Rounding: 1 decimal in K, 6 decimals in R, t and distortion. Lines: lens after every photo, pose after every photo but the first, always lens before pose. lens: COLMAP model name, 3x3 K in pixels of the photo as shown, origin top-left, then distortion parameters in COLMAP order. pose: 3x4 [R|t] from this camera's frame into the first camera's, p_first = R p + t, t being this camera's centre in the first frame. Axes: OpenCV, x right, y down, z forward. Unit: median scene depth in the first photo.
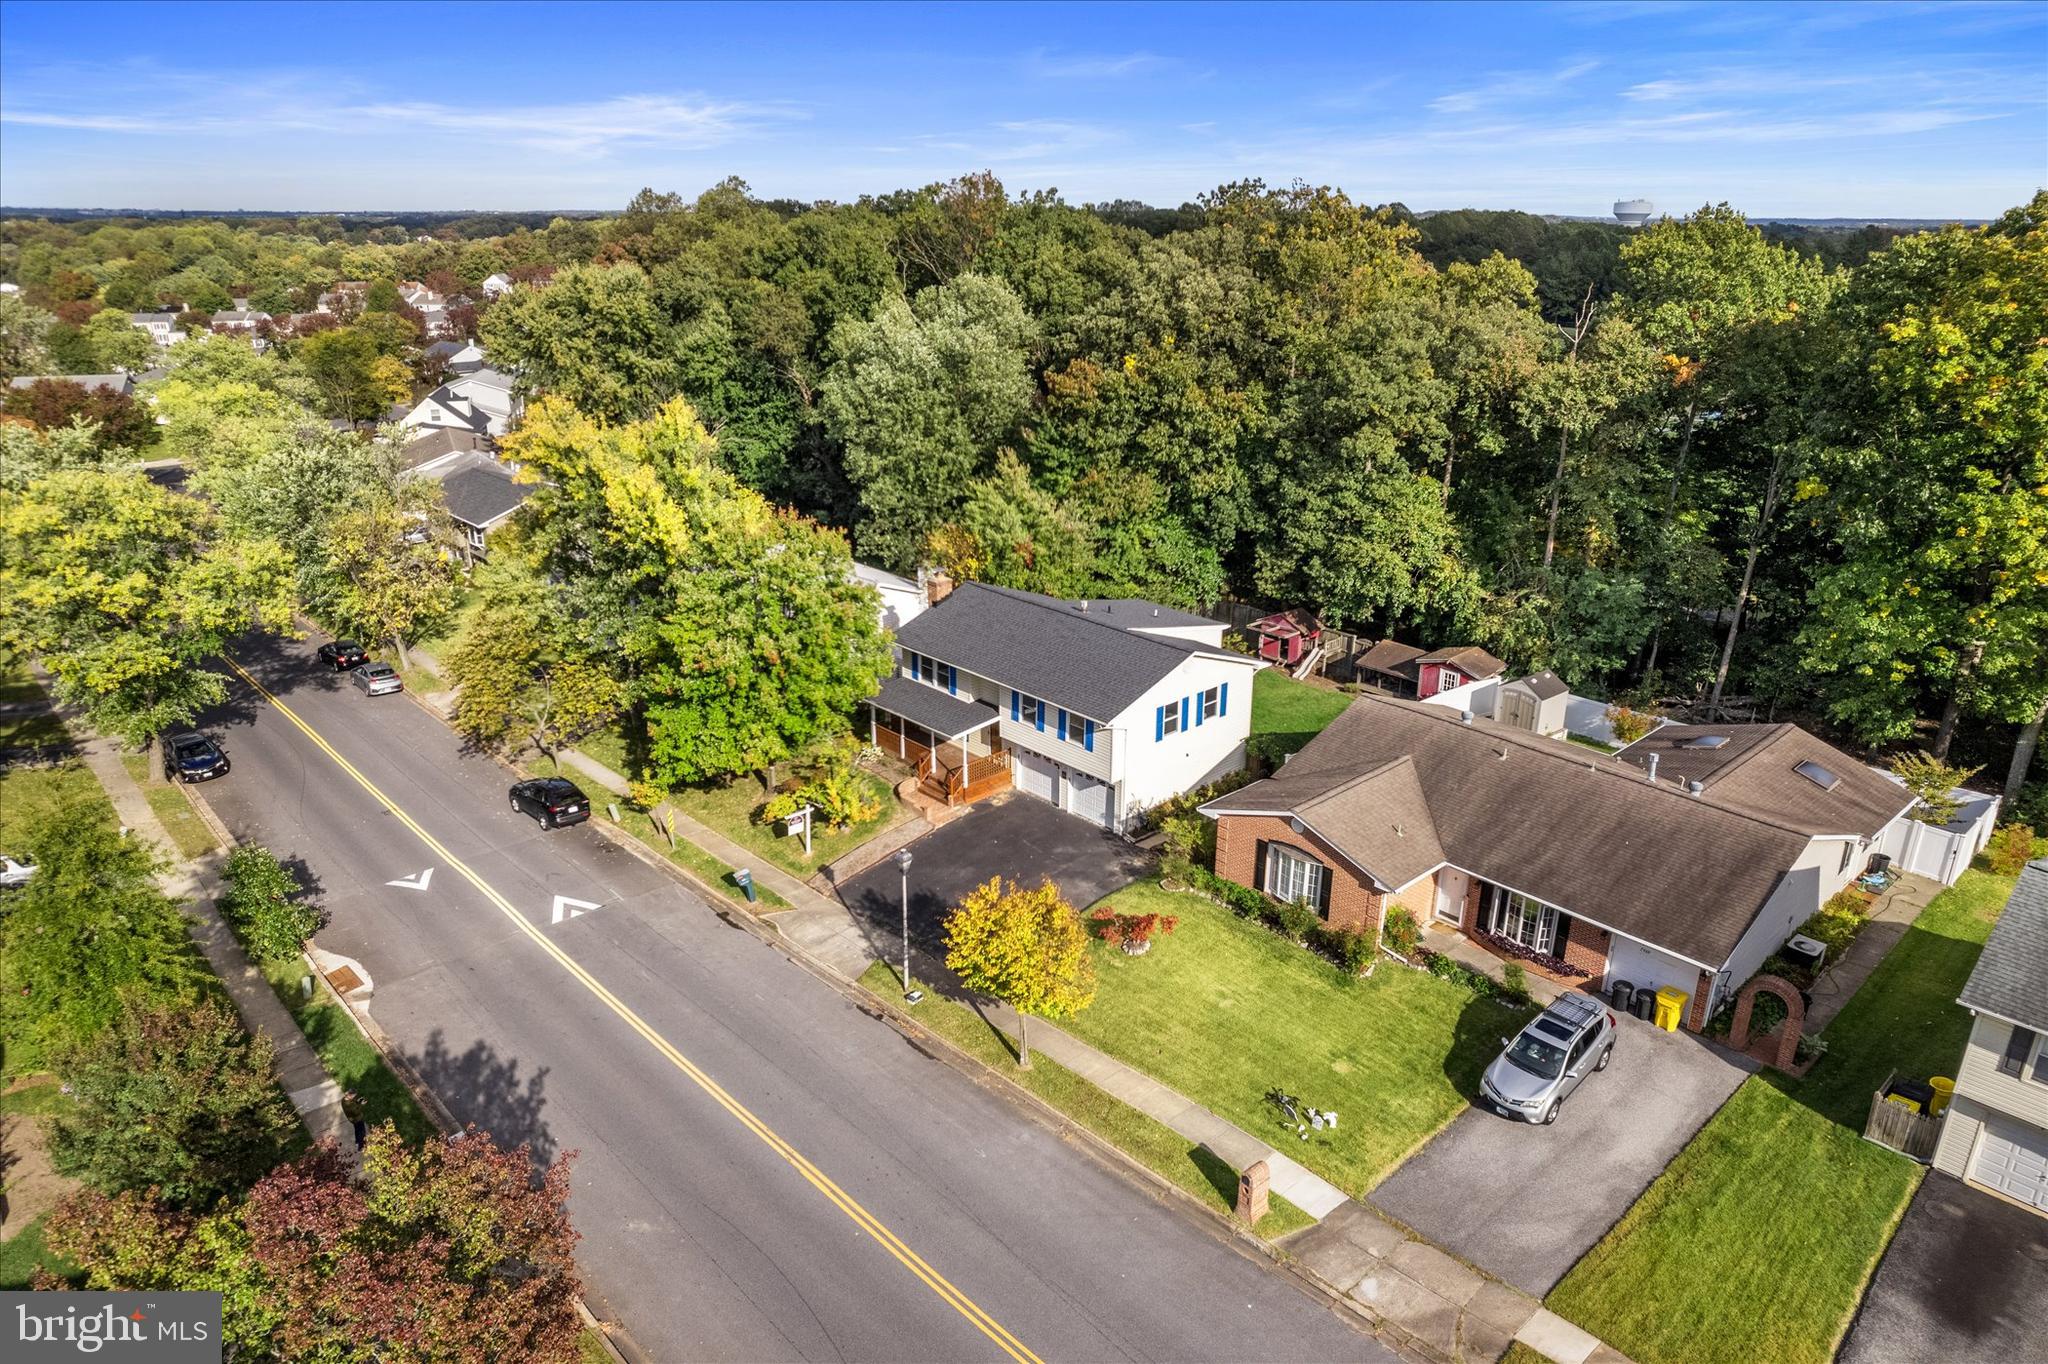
lens RADIAL K [[1326.8, 0, 1032.7], [0, 1326.8, 690.9], [0, 0, 1]] dist [-0.090833, 0.088713]
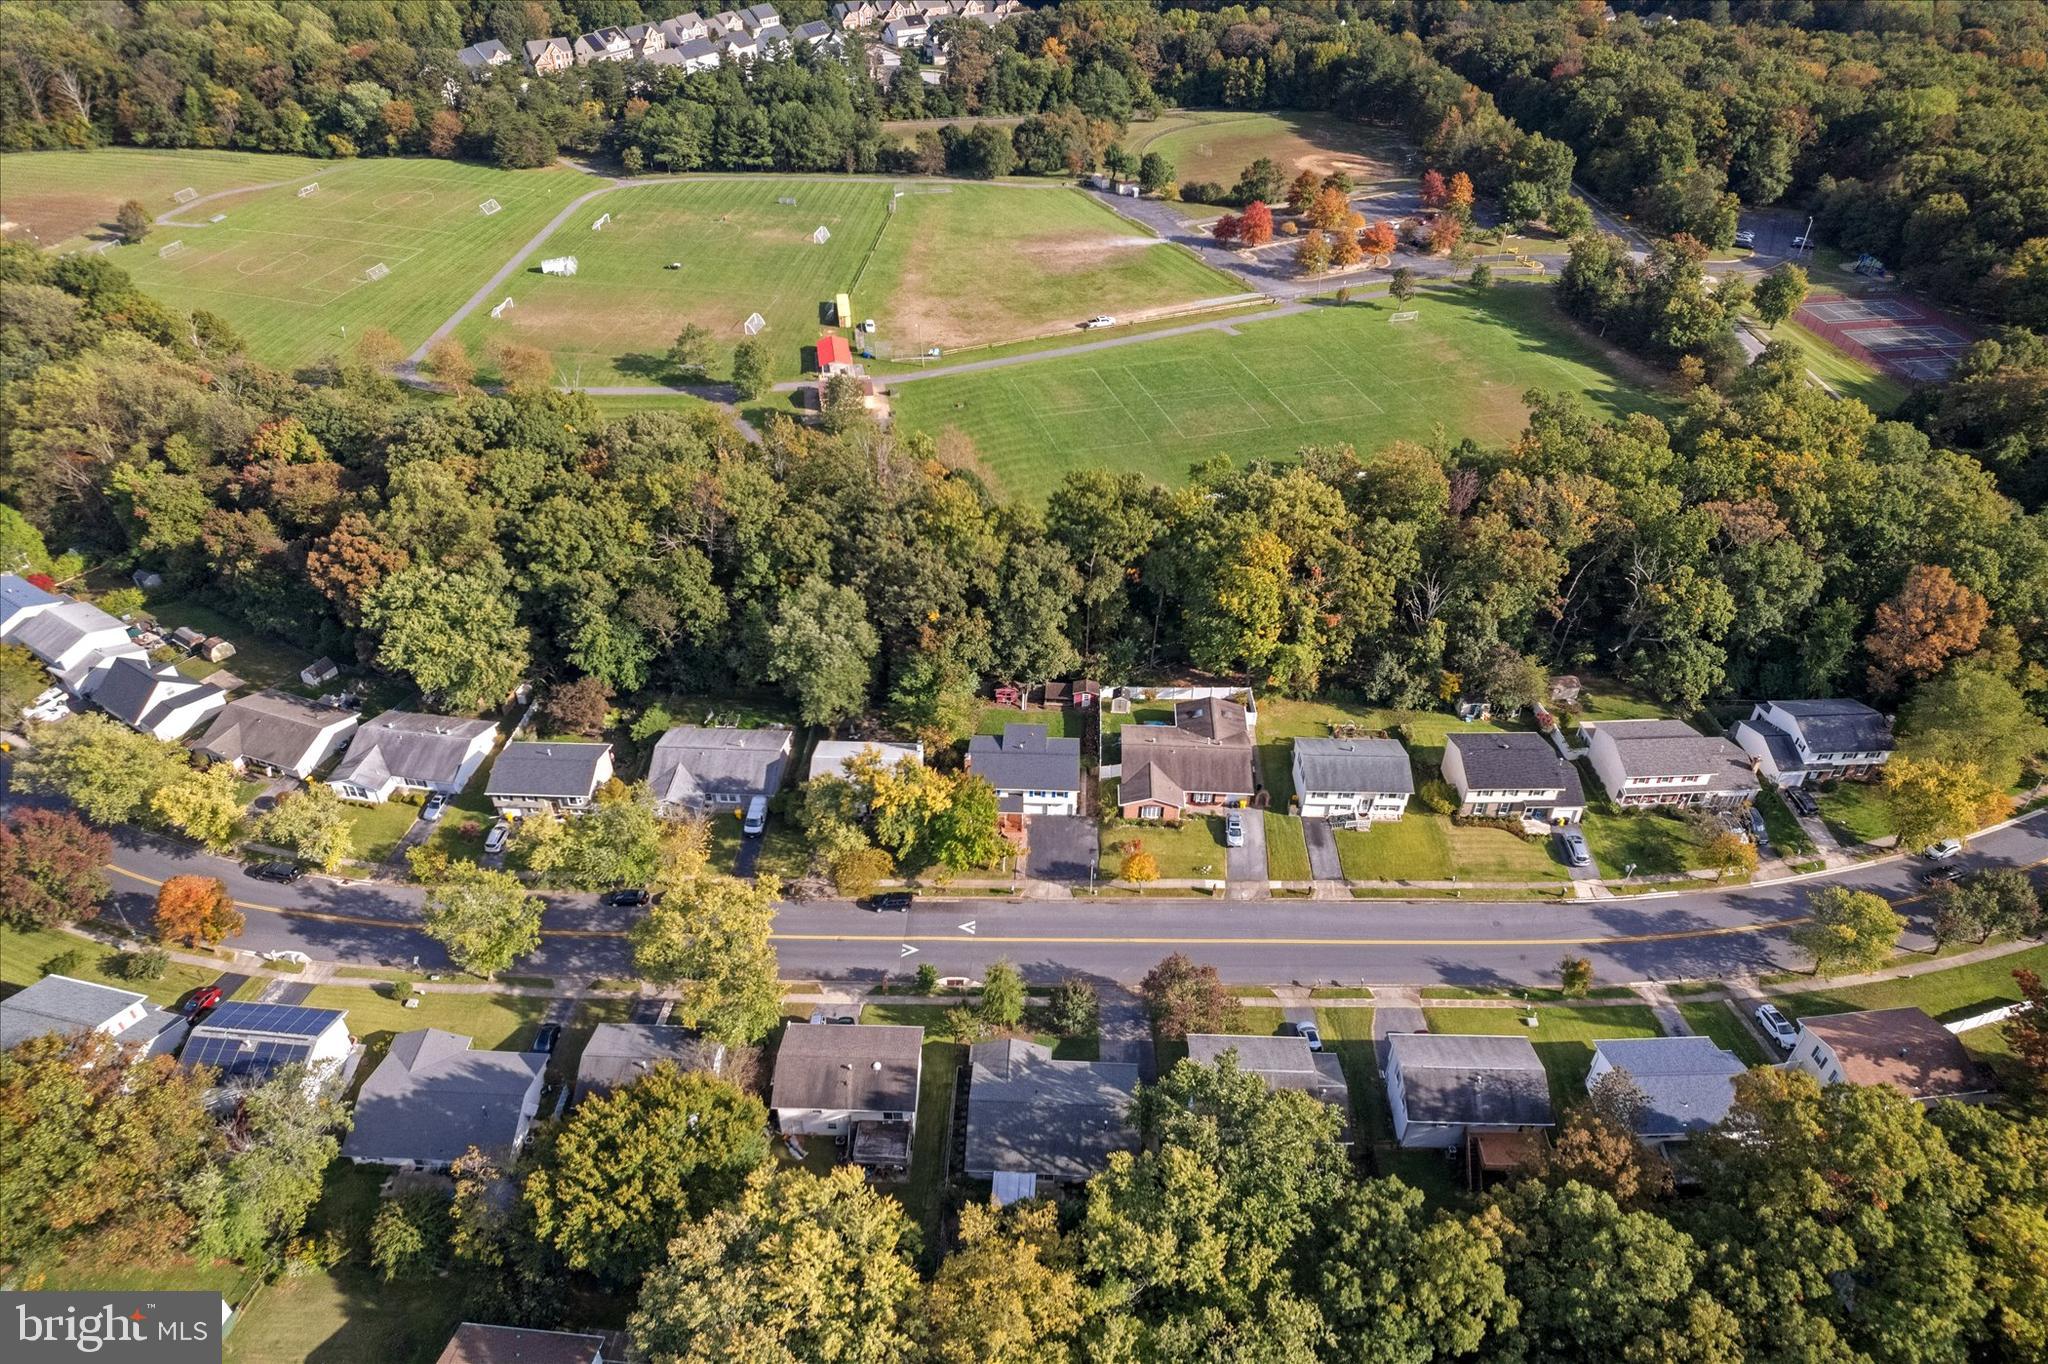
lens RADIAL K [[1298.6, 0, 1029.2], [0, 1298.6, 698.8], [0, 0, 1]] dist [-0.078687, 0.071962]
pose [[0.707404, -0.440636, 0.552648, -1.576767], [0.242826, 0.885808, 0.395448, -1.367734], [-0.663789, -0.145545, 0.733622, -1.145379]]
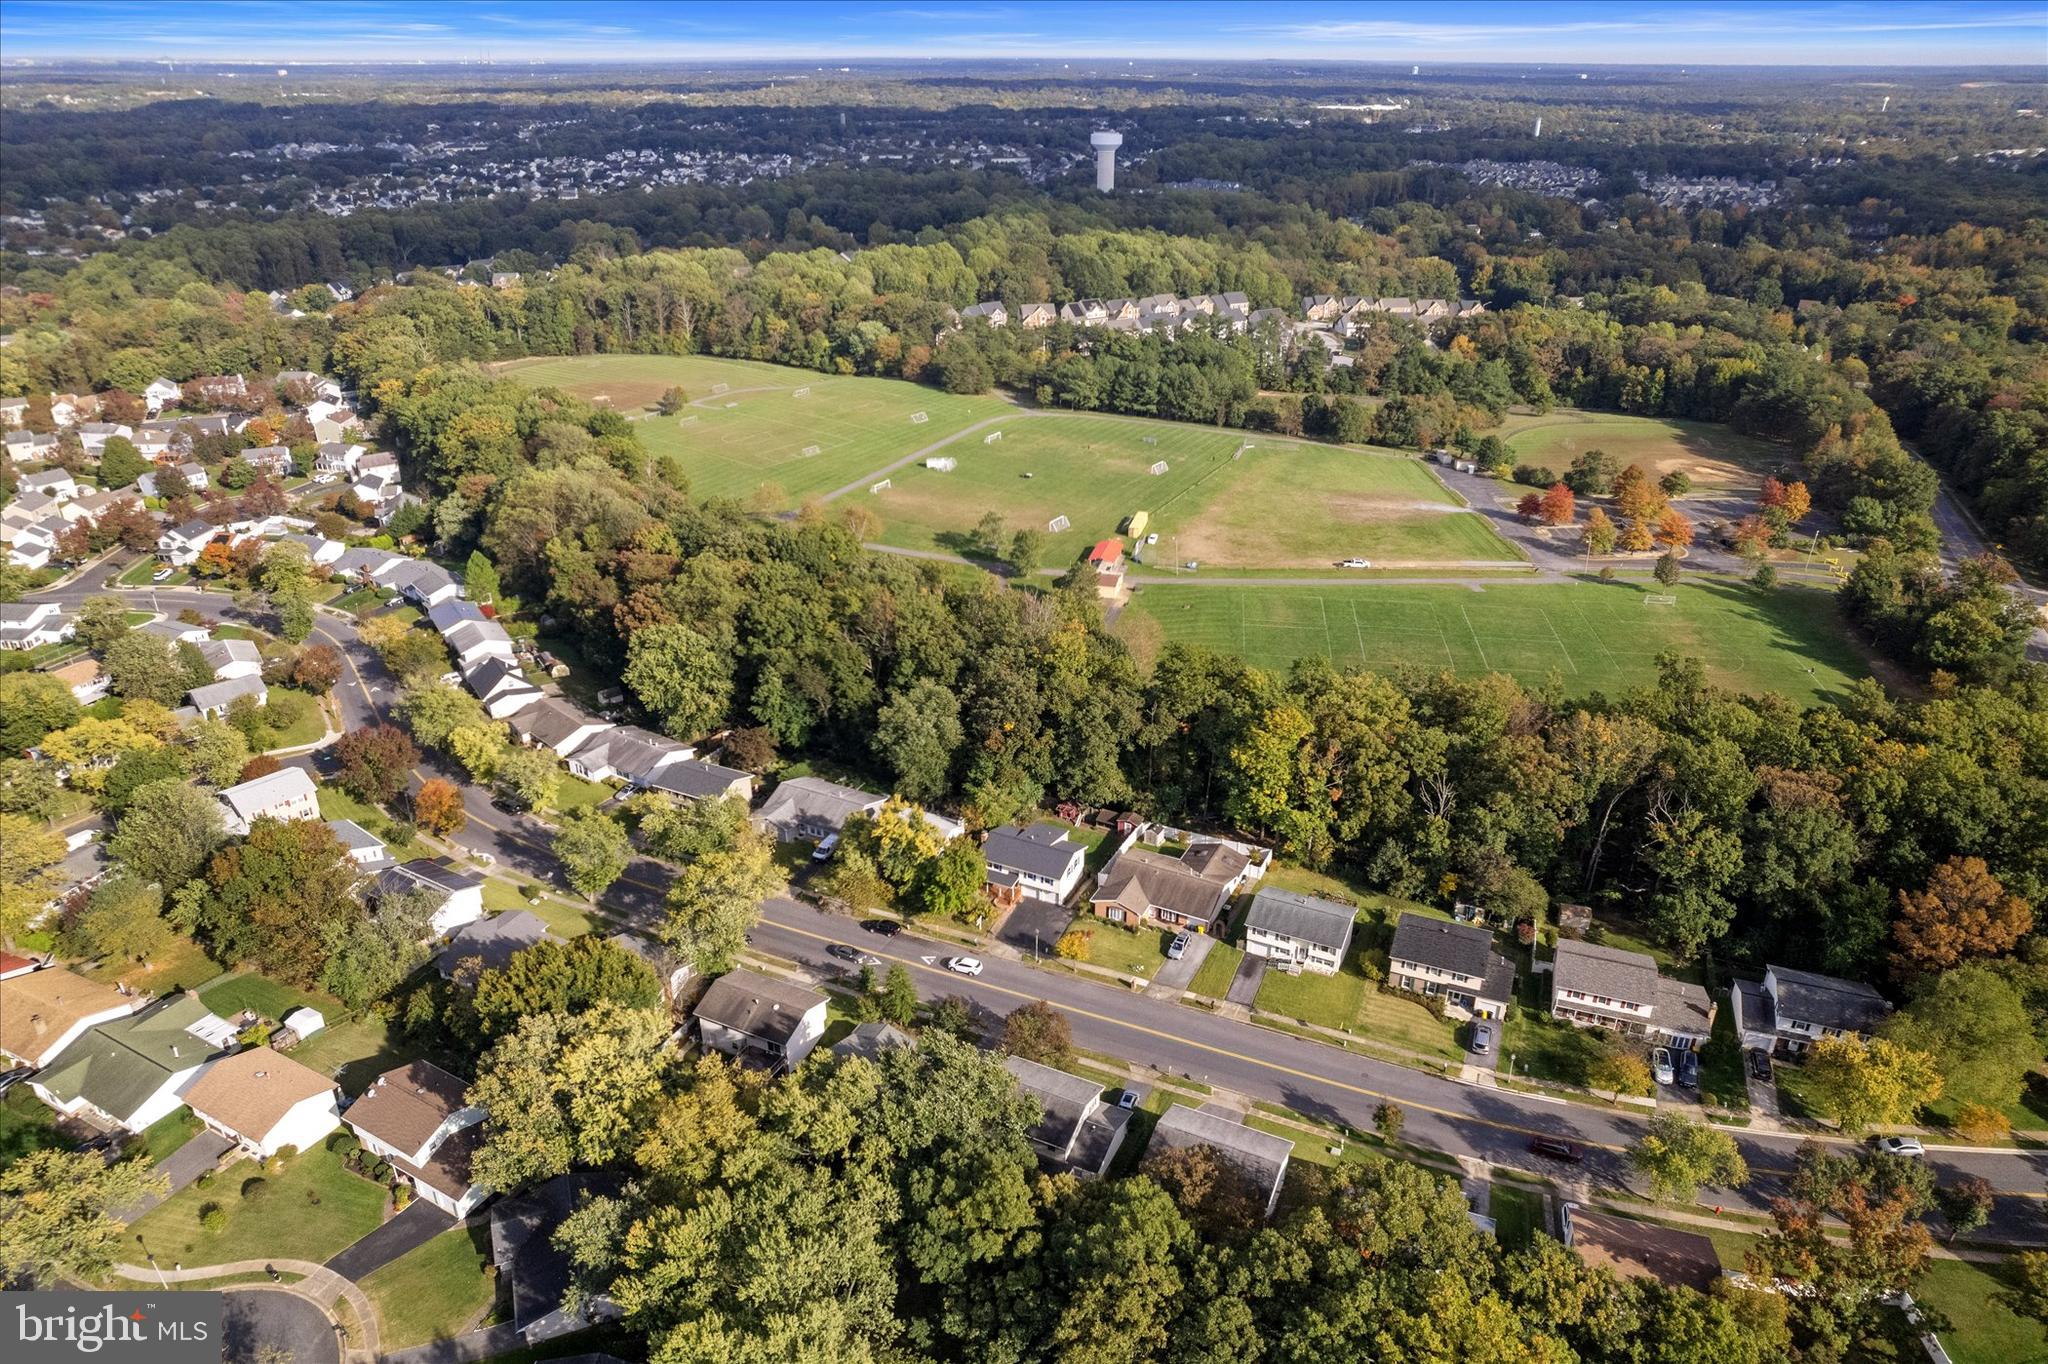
lens RADIAL K [[1320.4, 0, 1029.6], [0, 1320.4, 692.0], [0, 0, 1]] dist [-0.061939, 0.052207]
pose [[0.934483, -0.165435, 0.315234, -1.055375], [0.131806, 0.983322, 0.125322, -0.929413], [-0.330709, -0.075562, 0.940703, -2.336124]]
